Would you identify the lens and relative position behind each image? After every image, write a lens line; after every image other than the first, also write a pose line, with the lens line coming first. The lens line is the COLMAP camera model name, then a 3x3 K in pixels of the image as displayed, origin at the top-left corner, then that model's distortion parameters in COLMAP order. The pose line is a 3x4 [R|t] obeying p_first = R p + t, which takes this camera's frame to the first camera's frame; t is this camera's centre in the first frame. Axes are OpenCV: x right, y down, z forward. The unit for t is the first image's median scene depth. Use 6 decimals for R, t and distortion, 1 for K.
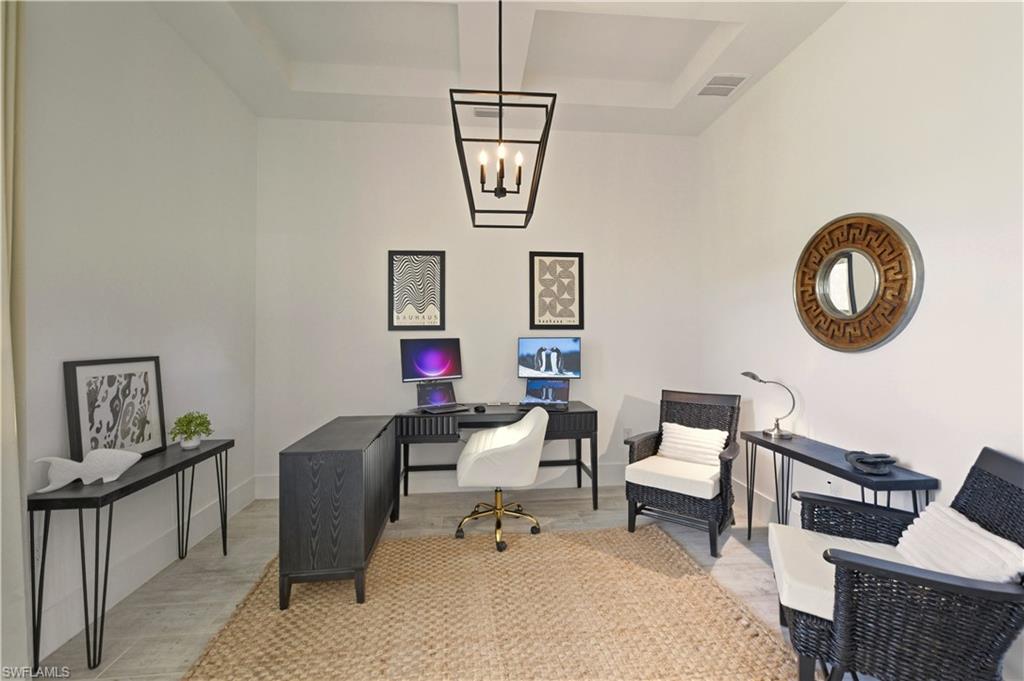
lens RADIAL K [[414.5, 0, 516.8], [0, 414.5, 326.2], [0, 0, 1]] dist [-0.005961, 0.003048]
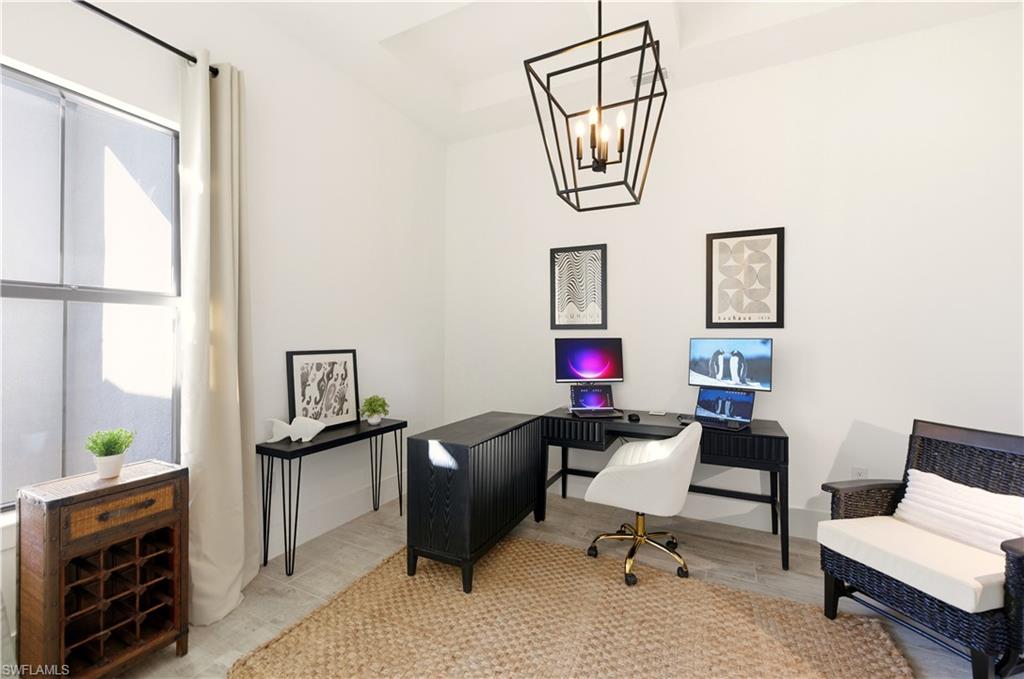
lens RADIAL K [[414.5, 0, 507.6], [0, 414.5, 331.4], [0, 0, 1]] dist [-0.005961, 0.003048]
pose [[0.851612, 0.000771, -0.524172, 0.180074], [0.005714, 0.999926, 0.010755, 0.004146], [0.524141, -0.012155, 0.851544, 0.128564]]
